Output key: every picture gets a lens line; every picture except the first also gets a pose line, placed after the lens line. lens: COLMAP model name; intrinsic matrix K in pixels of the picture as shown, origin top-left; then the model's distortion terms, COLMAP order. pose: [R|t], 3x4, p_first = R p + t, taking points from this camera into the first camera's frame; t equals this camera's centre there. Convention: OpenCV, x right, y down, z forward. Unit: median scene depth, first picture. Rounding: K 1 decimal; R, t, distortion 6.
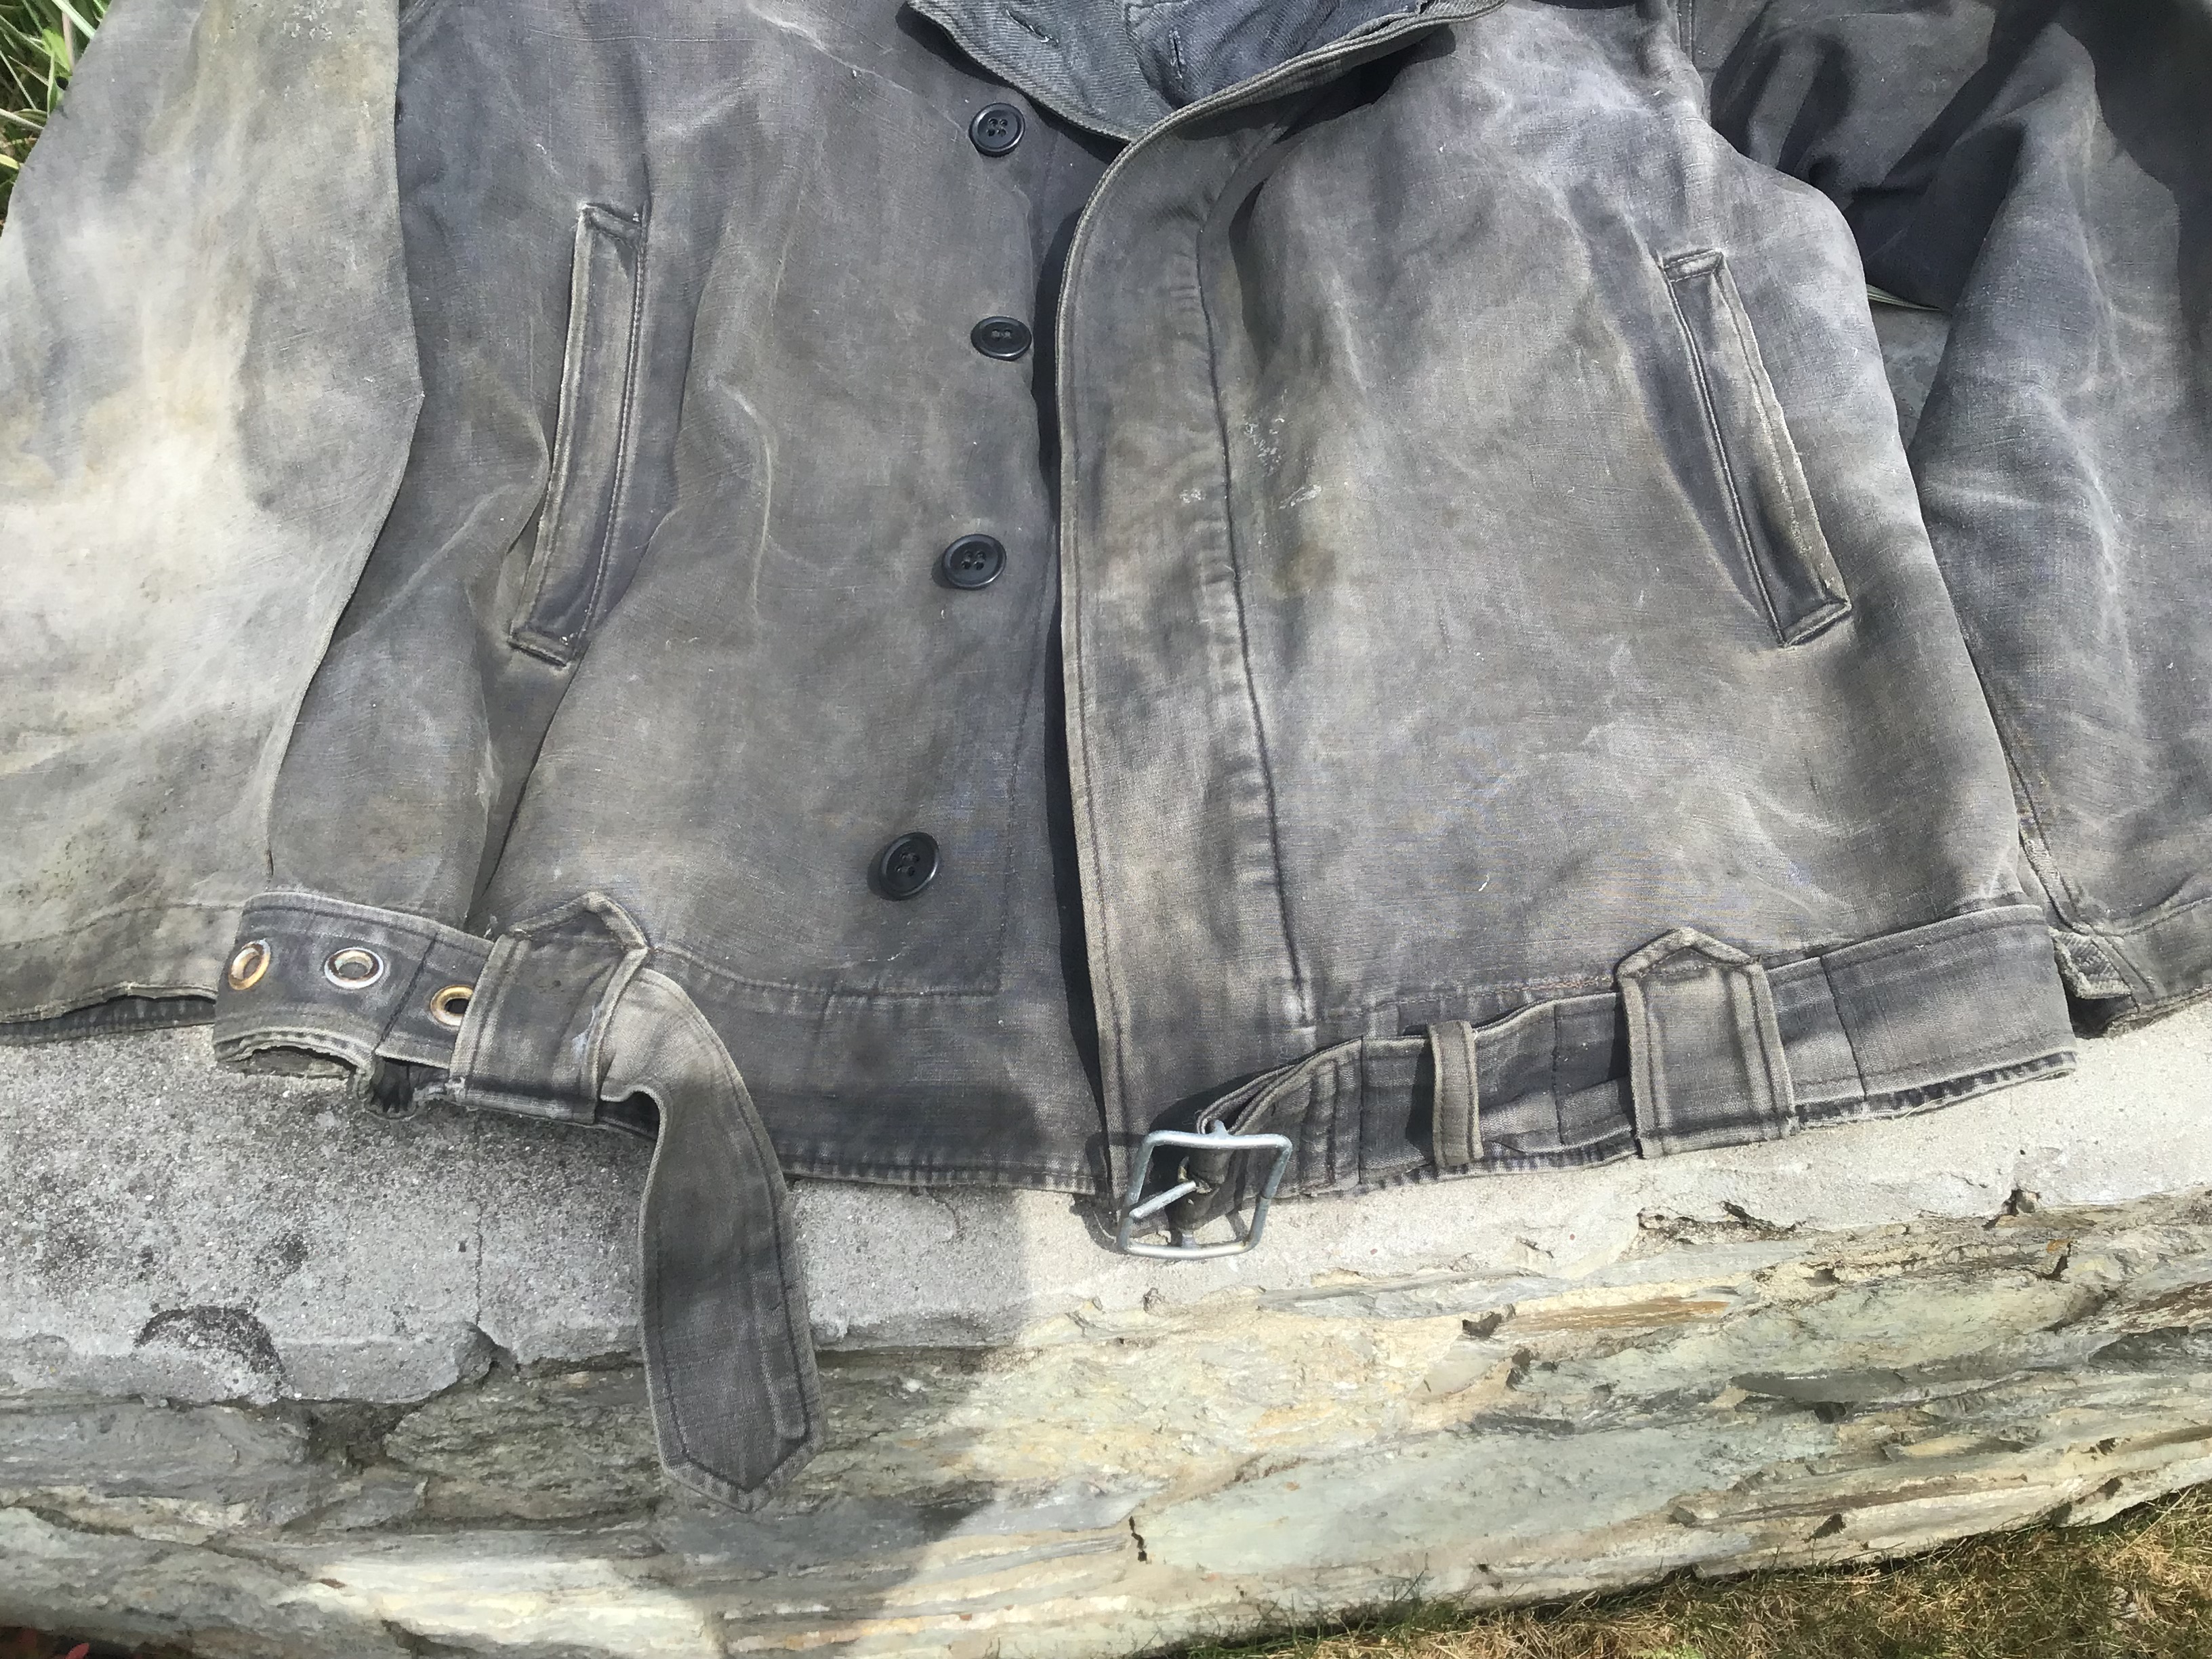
lens RADIAL K [[1956.5, 0, 1096.5], [0, 1956.5, 797.6], [0, 0, 1]] dist [0.112670, -0.243225]
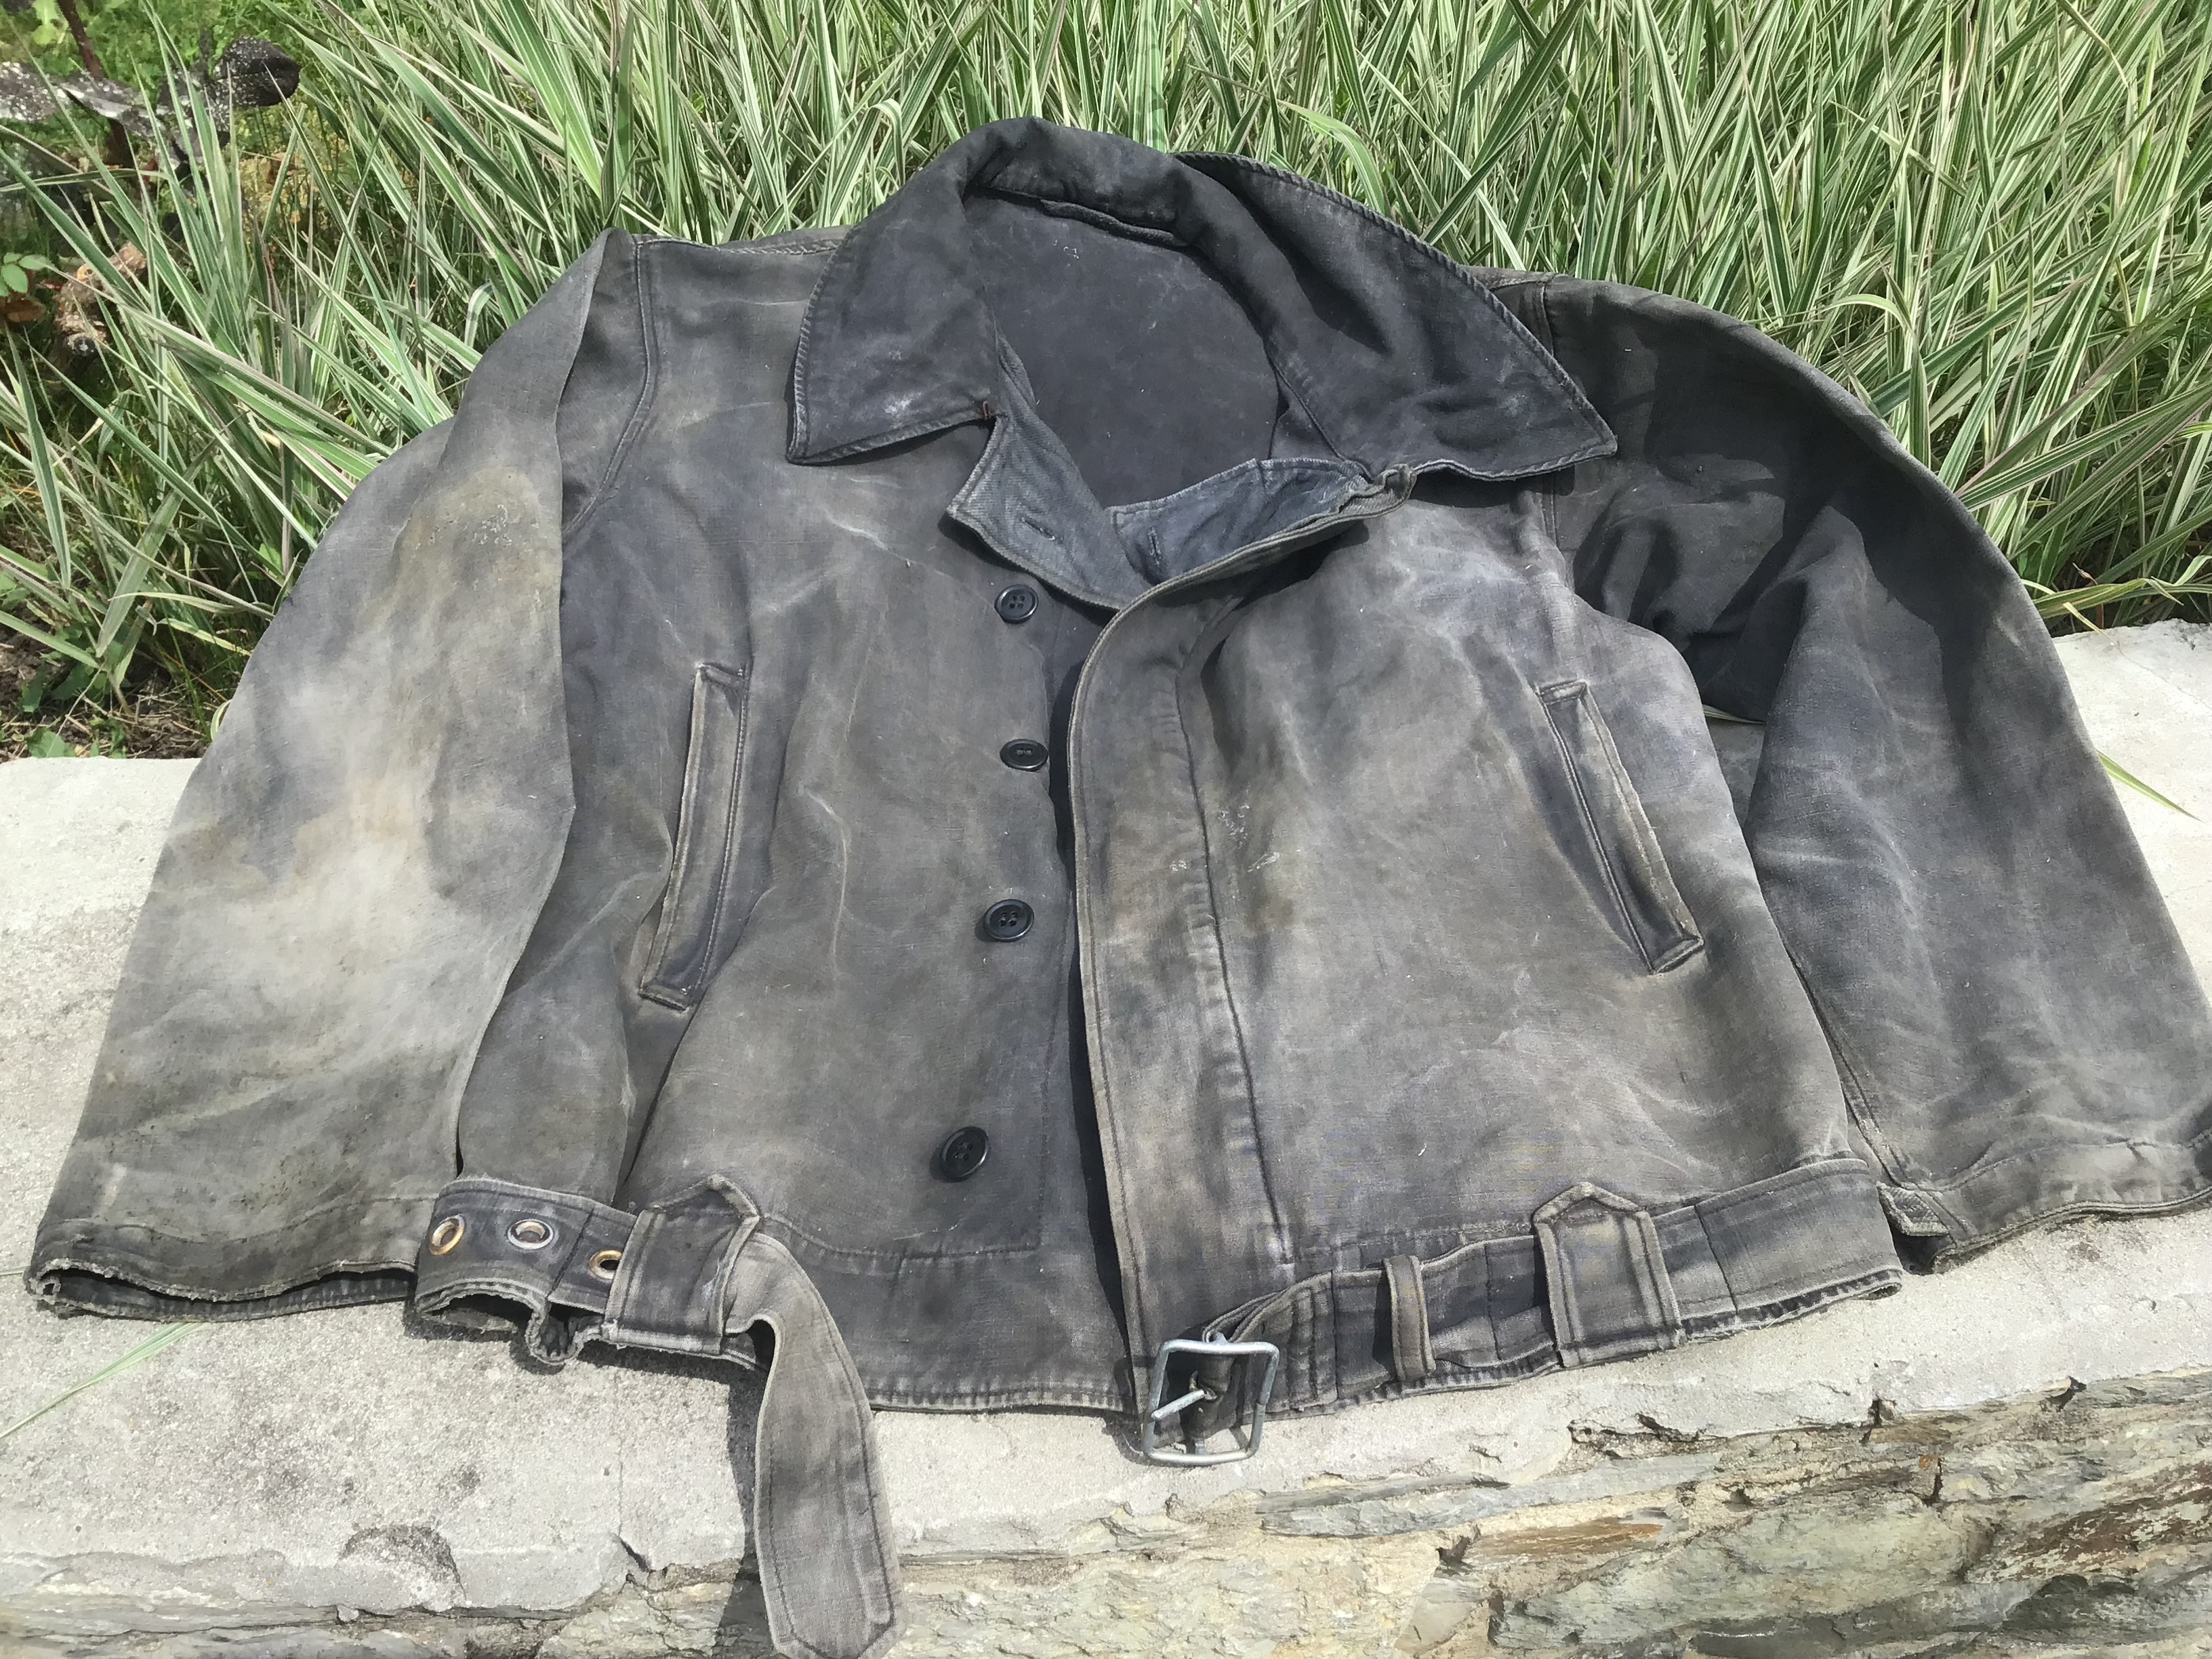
lens RADIAL K [[1916.0, 0, 1096.6], [0, 1916.0, 823.8], [0, 0, 1]] dist [0.077379, -0.156837]
pose [[0.999635, -0.024973, 0.010329, -0.017136], [0.026655, 0.974105, -0.224520, 0.099024], [-0.004454, 0.224713, 0.974415, -0.220121]]
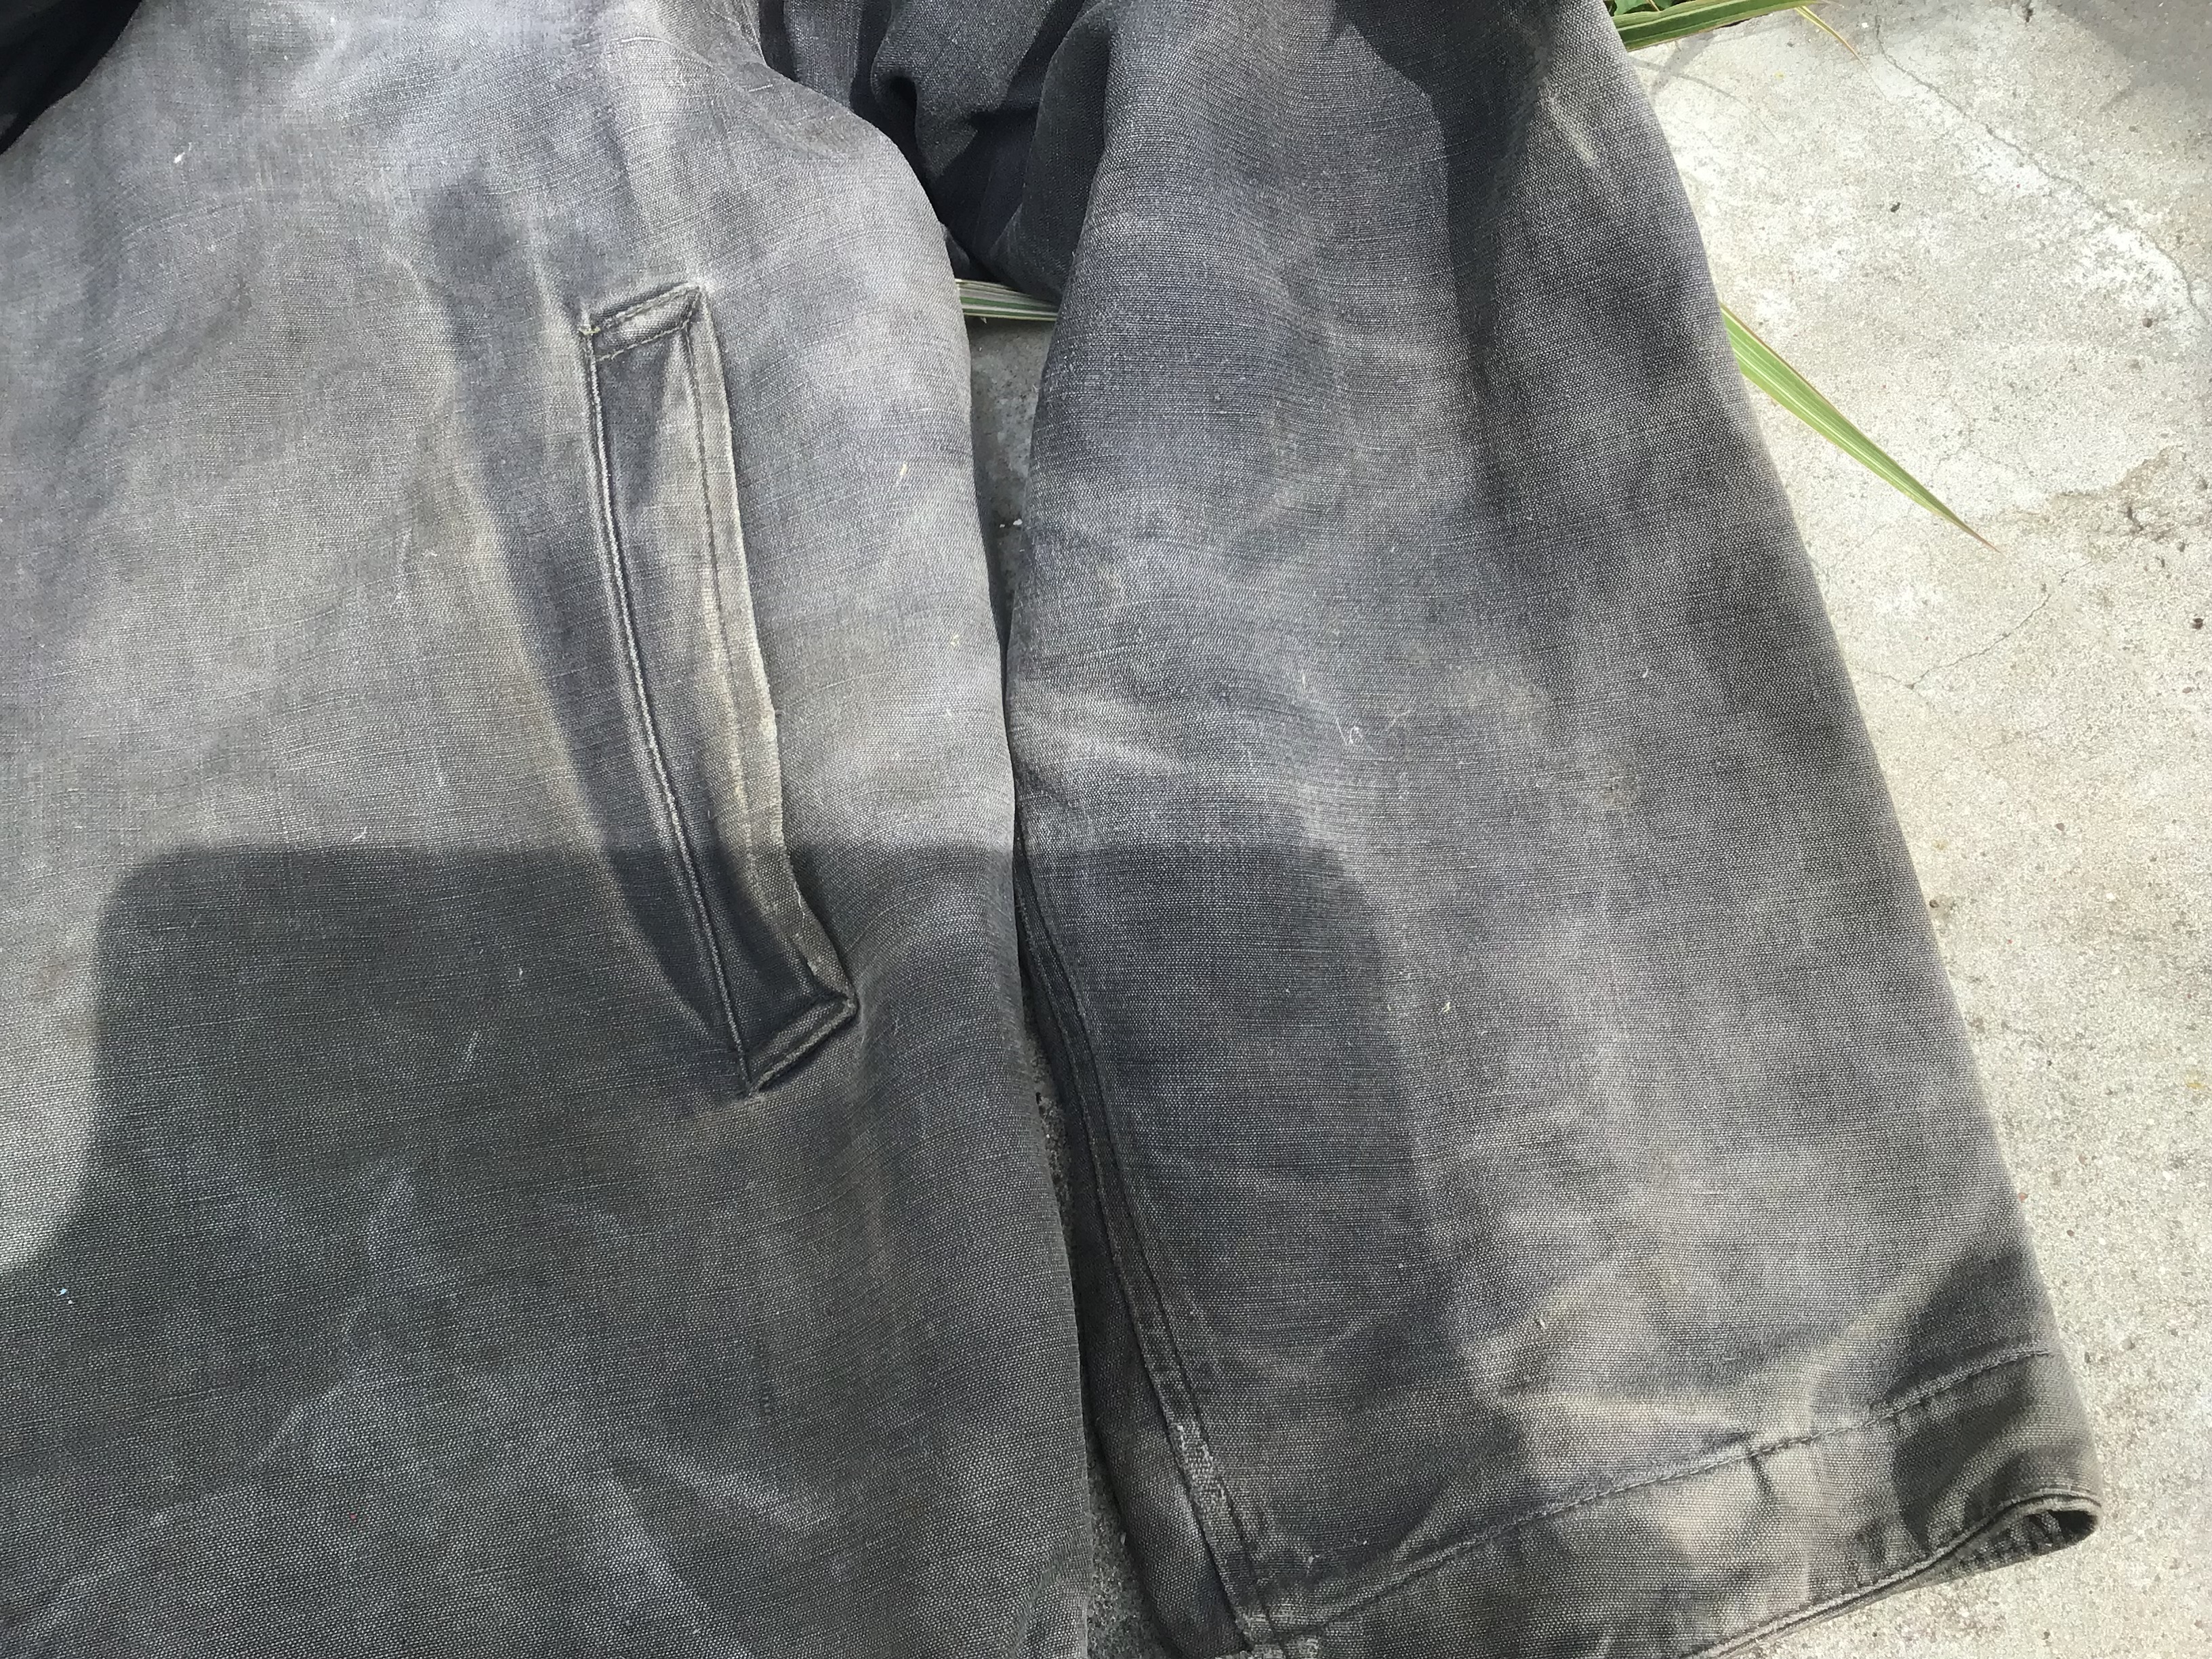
lens RADIAL K [[2015.9, 0, 1106.0], [0, 2015.9, 829.5], [0, 0, 1]] dist [0.113545, -0.265899]
pose [[0.987445, -0.147209, 0.057289, 0.441154], [0.137364, 0.979291, 0.148729, -0.227831], [-0.077996, -0.138992, 0.987217, 0.461405]]
